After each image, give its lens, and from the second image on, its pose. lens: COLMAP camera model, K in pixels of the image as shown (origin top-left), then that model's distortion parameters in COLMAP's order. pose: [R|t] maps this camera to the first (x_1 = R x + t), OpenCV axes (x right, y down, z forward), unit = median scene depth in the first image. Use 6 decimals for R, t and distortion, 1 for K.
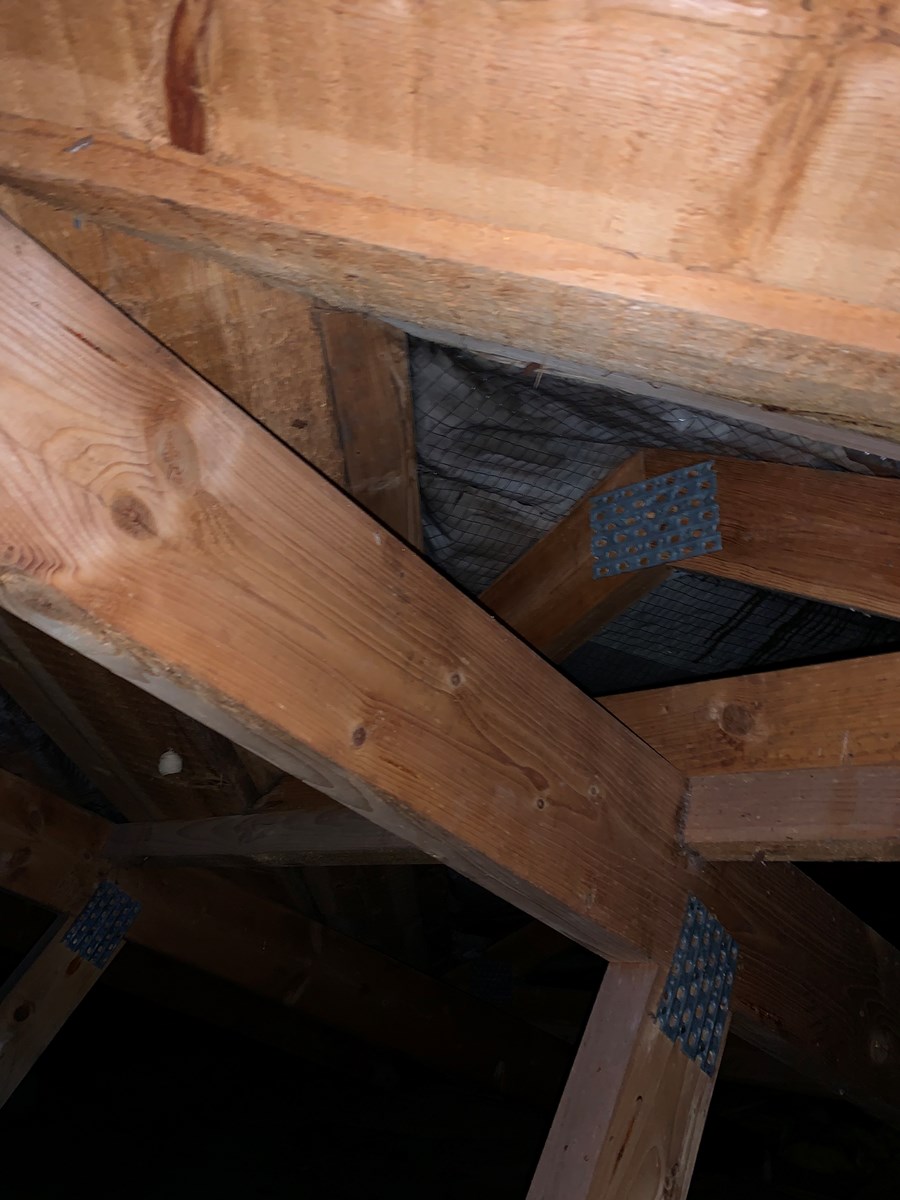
lens RADIAL K [[915.0, 0, 452.7], [0, 915.0, 611.6], [0, 0, 1]] dist [0.052991, -0.059108]
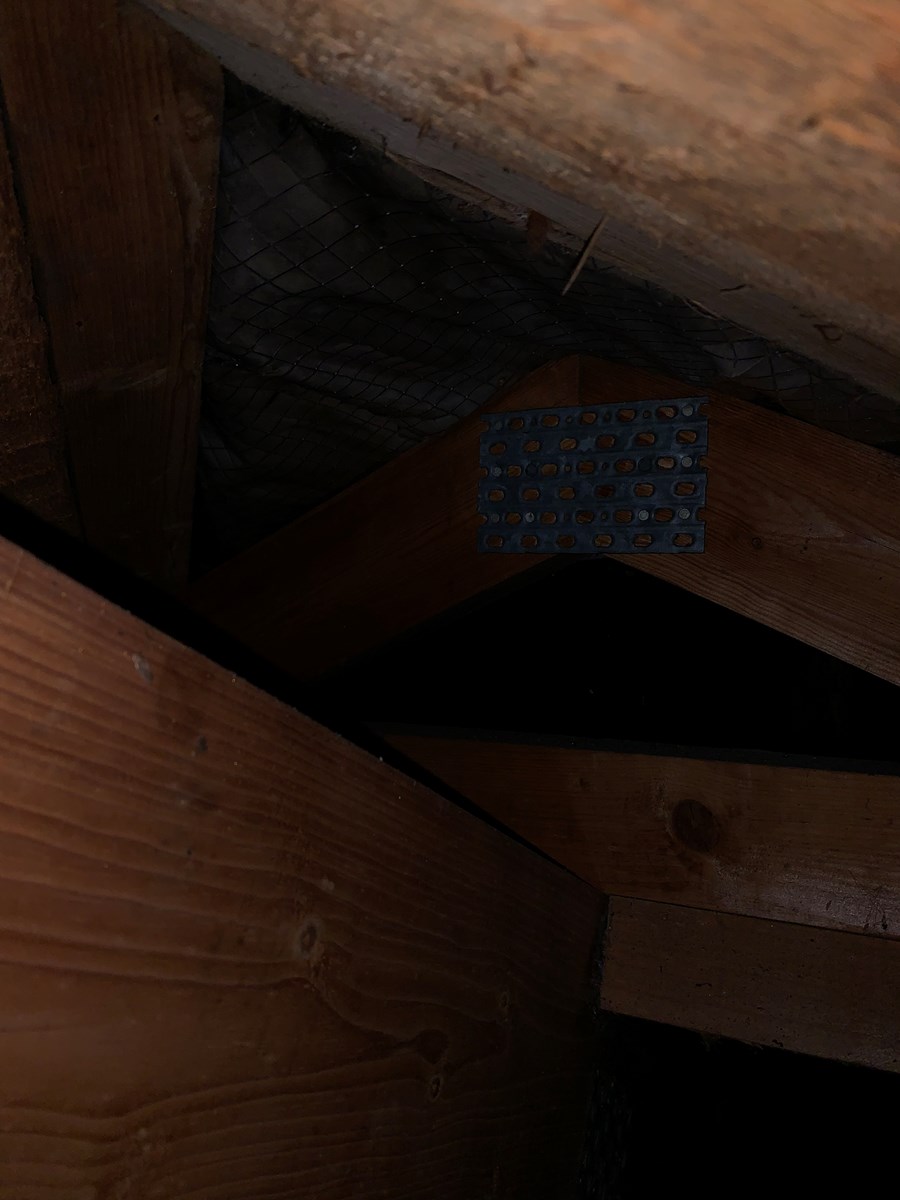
lens RADIAL K [[915.0, 0, 445.5], [0, 915.0, 600.3], [0, 0, 1]] dist [0.052991, -0.059108]
pose [[0.952751, 0.041374, 0.300922, -0.066890], [-0.110902, 0.969671, 0.217805, -0.171352], [-0.282784, -0.240887, 0.928443, 0.526345]]
